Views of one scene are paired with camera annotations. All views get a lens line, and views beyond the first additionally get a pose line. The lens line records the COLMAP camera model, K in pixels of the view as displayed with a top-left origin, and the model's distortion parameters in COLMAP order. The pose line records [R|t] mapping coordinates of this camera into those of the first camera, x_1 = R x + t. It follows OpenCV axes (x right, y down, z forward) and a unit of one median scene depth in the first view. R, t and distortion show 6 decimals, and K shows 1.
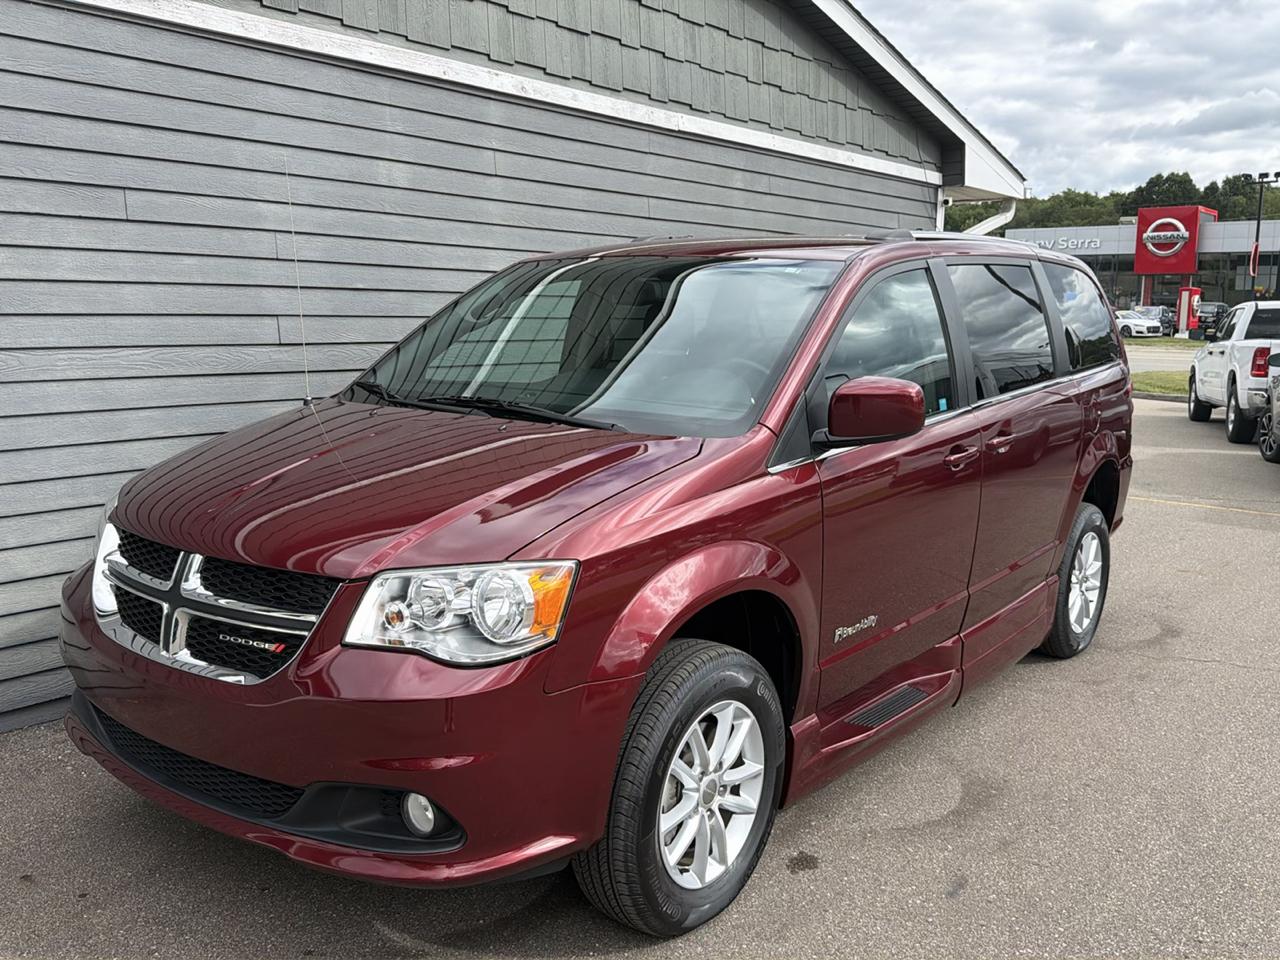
lens RADIAL K [[1141.3, 0, 641.1], [0, 1141.3, 486.6], [0, 0, 1]] dist [0.106727, -0.199481]
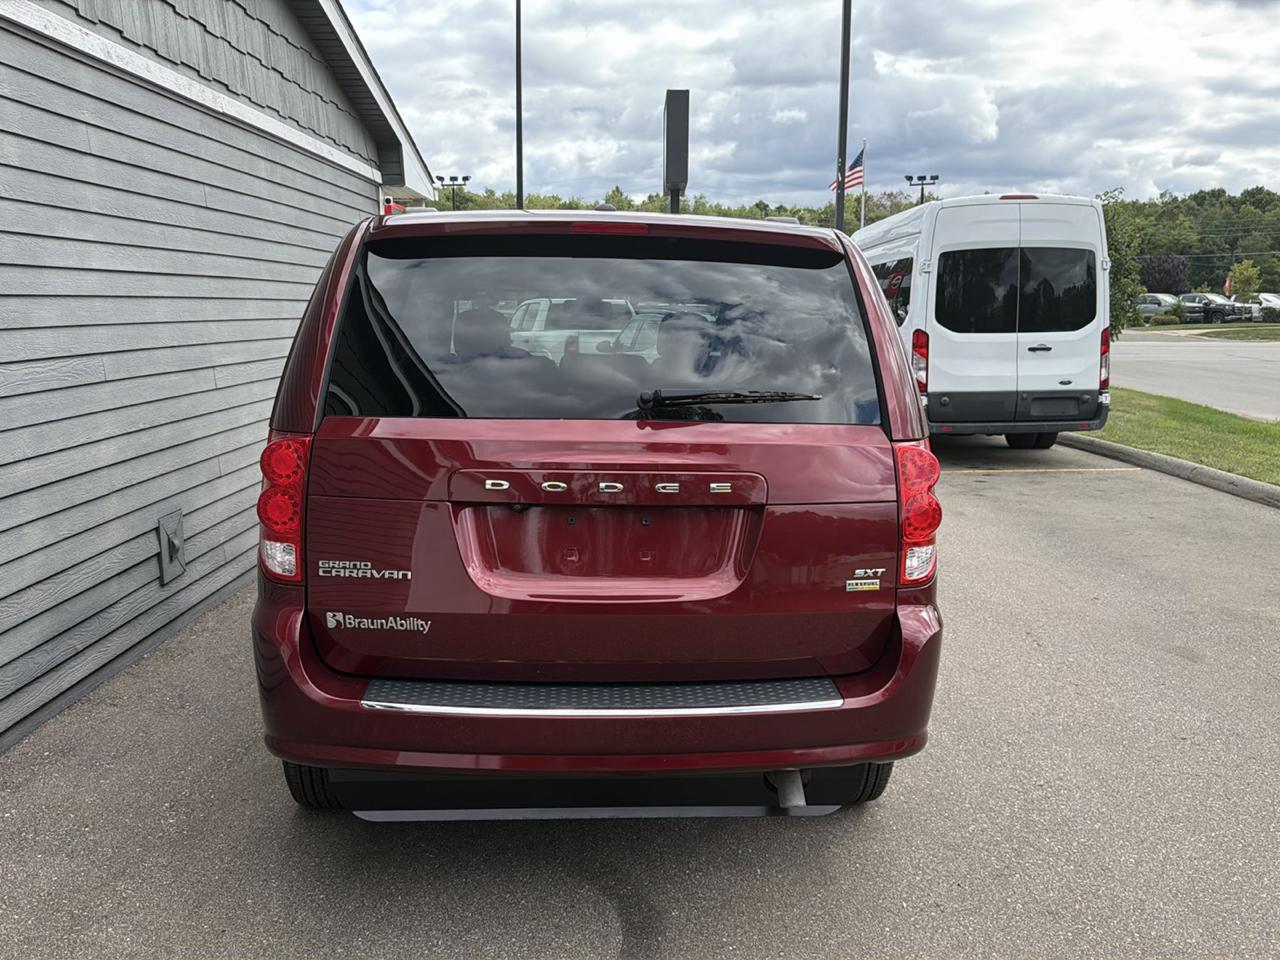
lens RADIAL K [[1141.3, 0, 638.3], [0, 1141.3, 483.8], [0, 0, 1]] dist [0.106727, -0.199481]
pose [[0.783522, -0.105275, 0.612381, -0.369590], [0.100185, 0.994052, 0.042705, -0.033297], [-0.613234, 0.027891, 0.789409, 0.116191]]
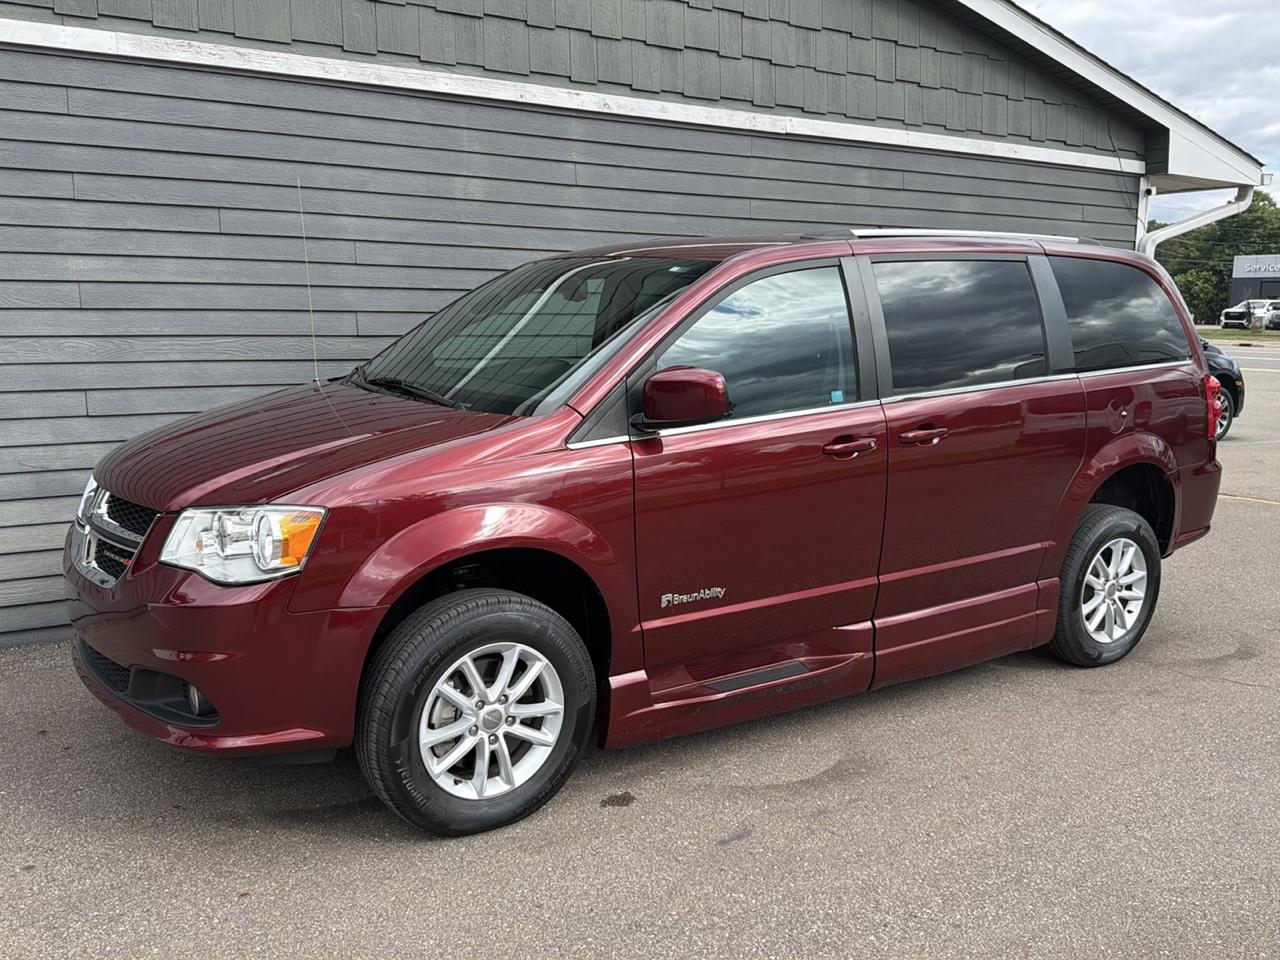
lens RADIAL K [[1141.3, 0, 641.6], [0, 1141.3, 487.6], [0, 0, 1]] dist [0.106727, -0.199481]
pose [[0.950549, 0.047540, -0.306916, 0.301339], [-0.047098, 0.998851, 0.008851, 0.007763], [0.306984, 0.006041, 0.951696, -0.032687]]
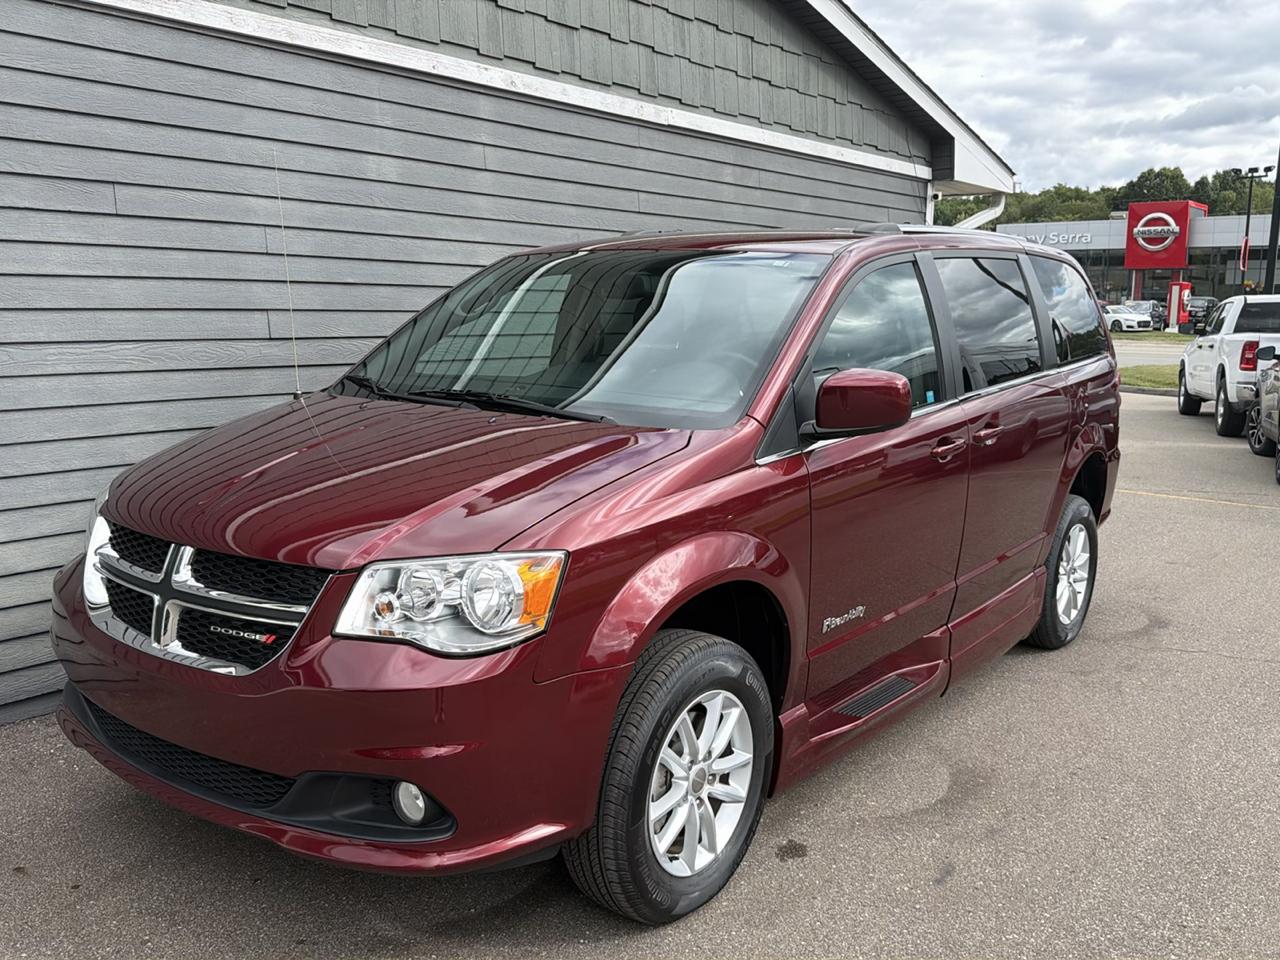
lens RADIAL K [[1141.3, 0, 641.1], [0, 1141.3, 487.5], [0, 0, 1]] dist [0.106727, -0.199481]
pose [[0.999974, -0.003248, 0.006470, 0.001767], [0.003221, 0.999986, 0.004222, 0.002179], [-0.006484, -0.004201, 0.999970, -0.003625]]
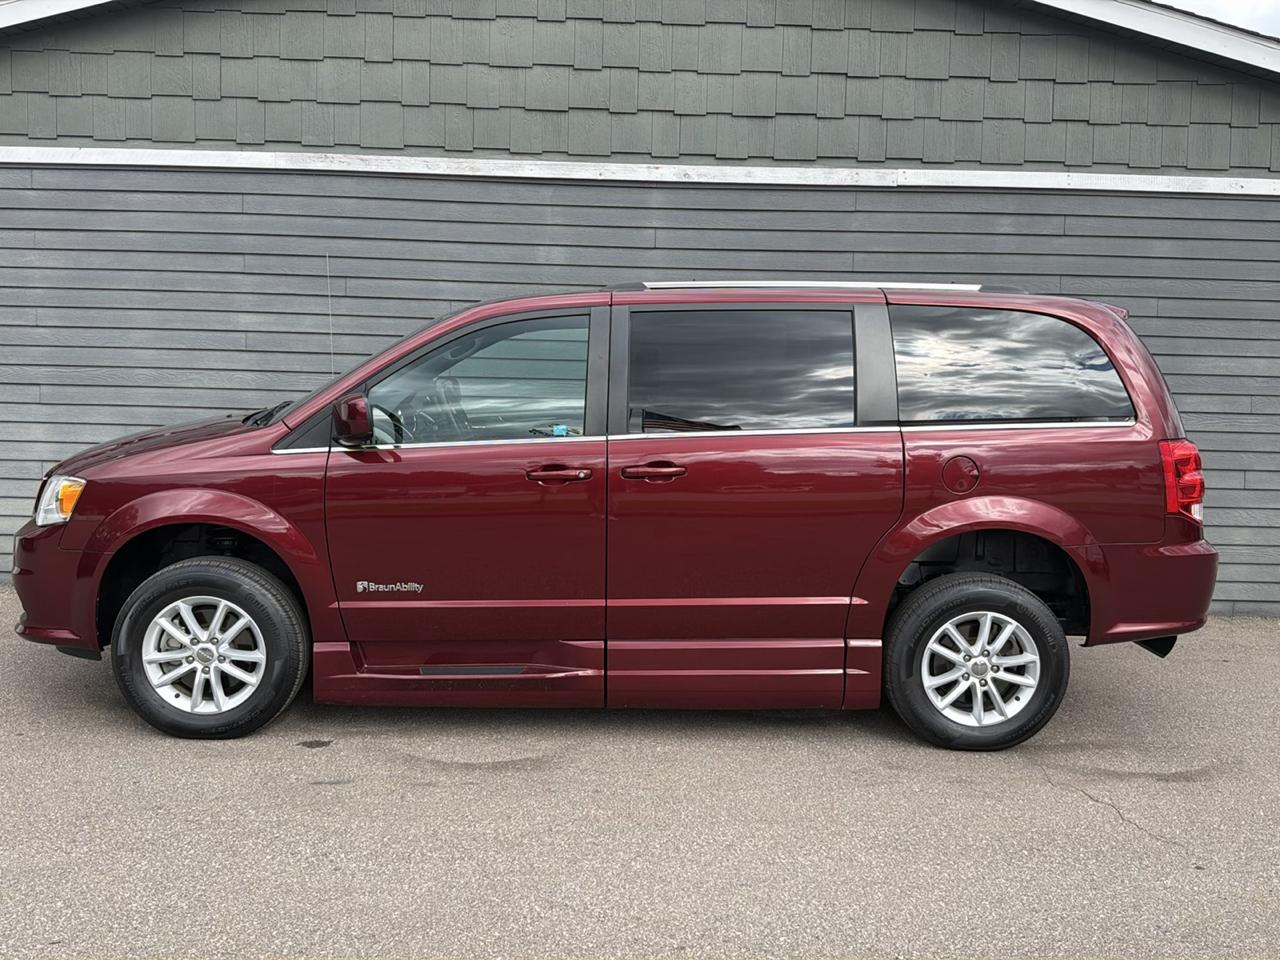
lens RADIAL K [[1141.3, 0, 640.2], [0, 1141.3, 488.4], [0, 0, 1]] dist [0.106727, -0.199481]
pose [[0.634520, 0.092309, -0.767375, 0.871734], [-0.134645, 0.990863, 0.007859, -0.023795], [0.761088, 0.098336, 0.641151, 0.237182]]
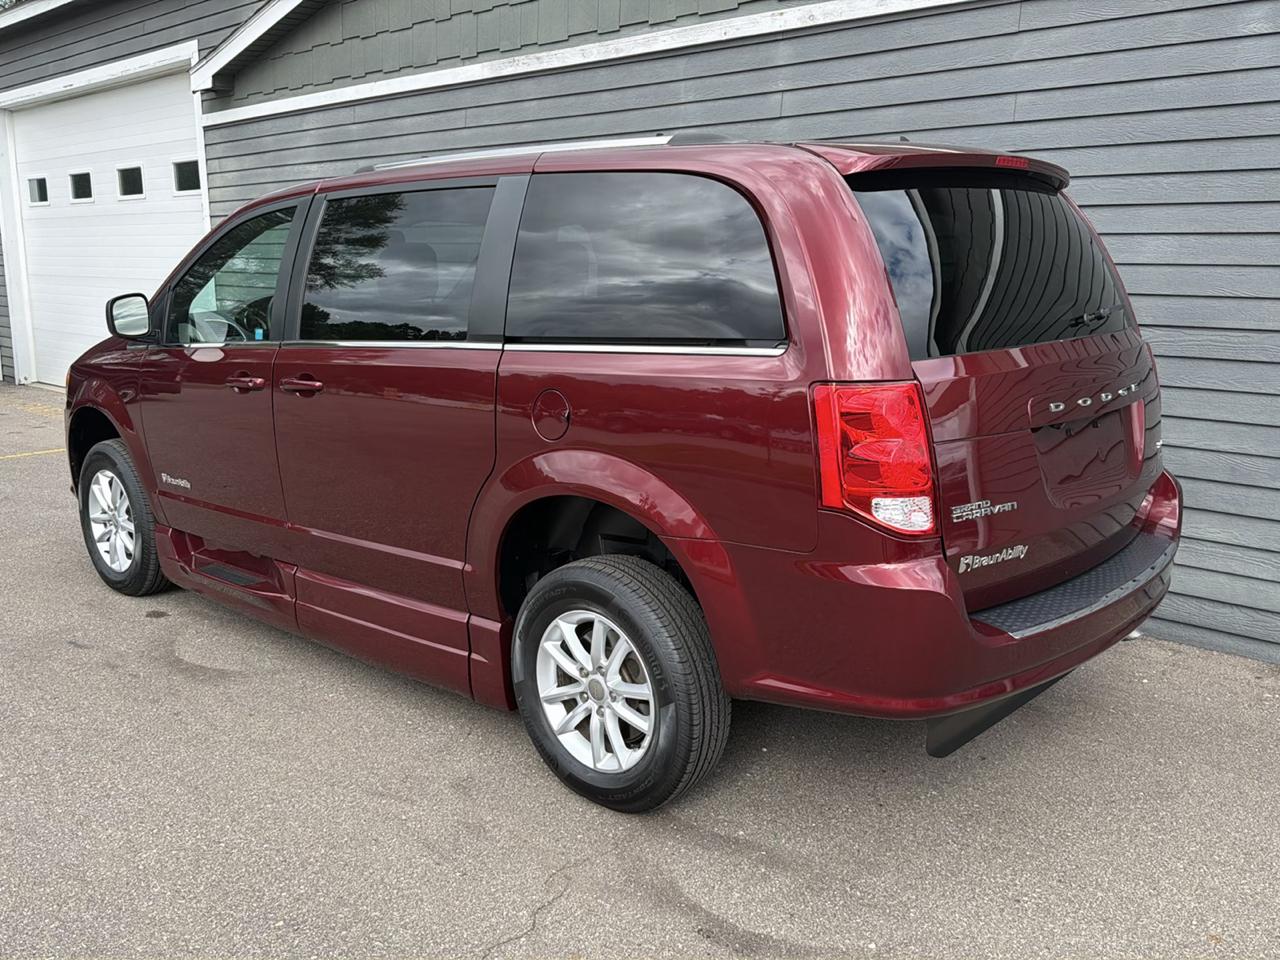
lens RADIAL K [[1141.3, 0, 634.1], [0, 1141.3, 485.8], [0, 0, 1]] dist [0.106727, -0.199481]
pose [[-0.087625, 0.183205, -0.979162, 0.956836], [-0.156638, 0.968181, 0.195168, -0.145020], [0.983761, 0.170476, -0.056140, 1.035469]]
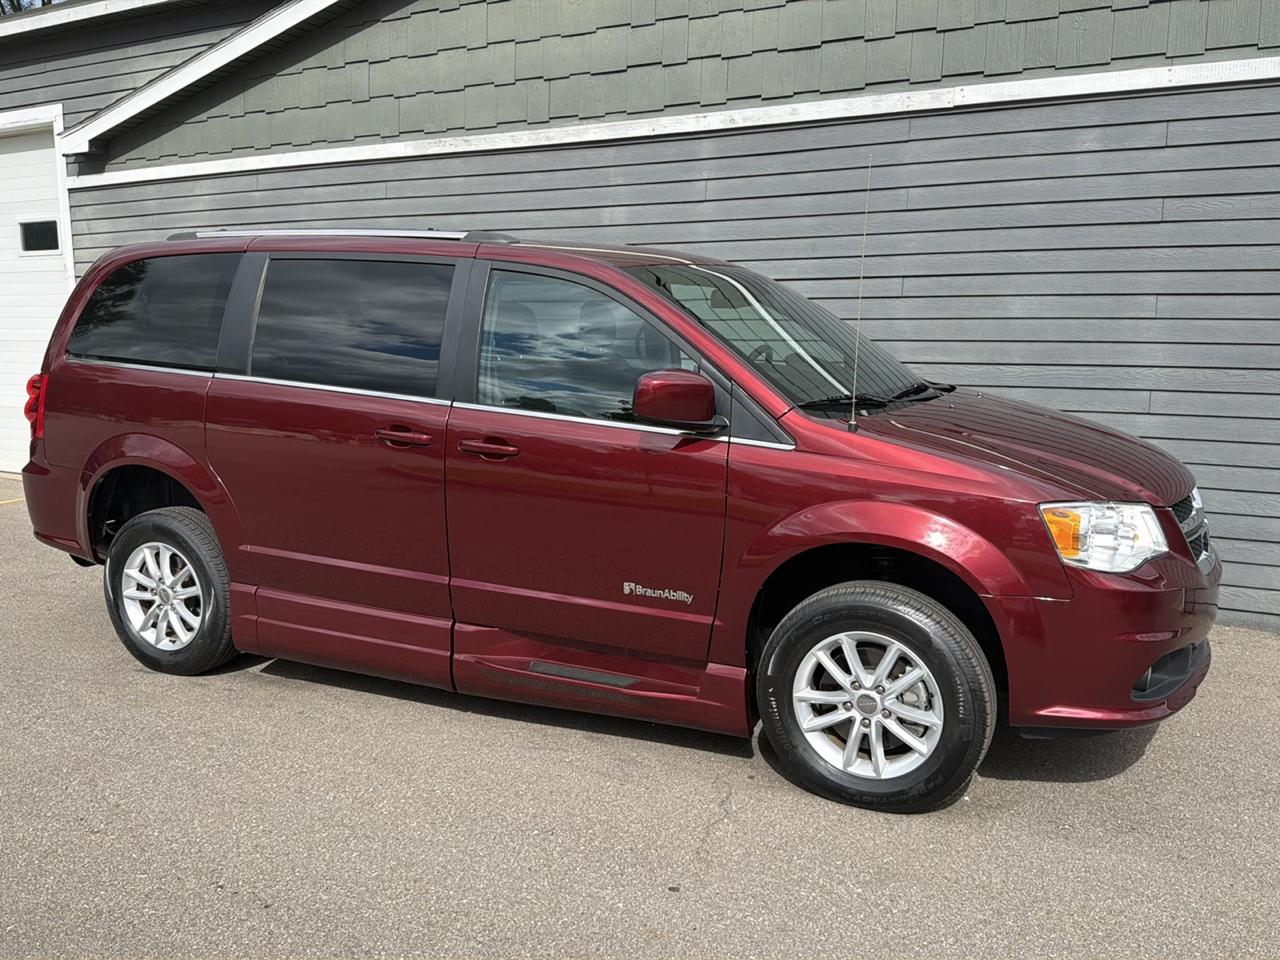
lens RADIAL K [[1141.3, 0, 637.4], [0, 1141.3, 486.7], [0, 0, 1]] dist [0.106727, -0.199481]
pose [[0.153527, 0.133030, -0.979149, 1.123462], [-0.149414, 0.982629, 0.110075, -0.104096], [0.976783, 0.129399, 0.170737, 0.804540]]
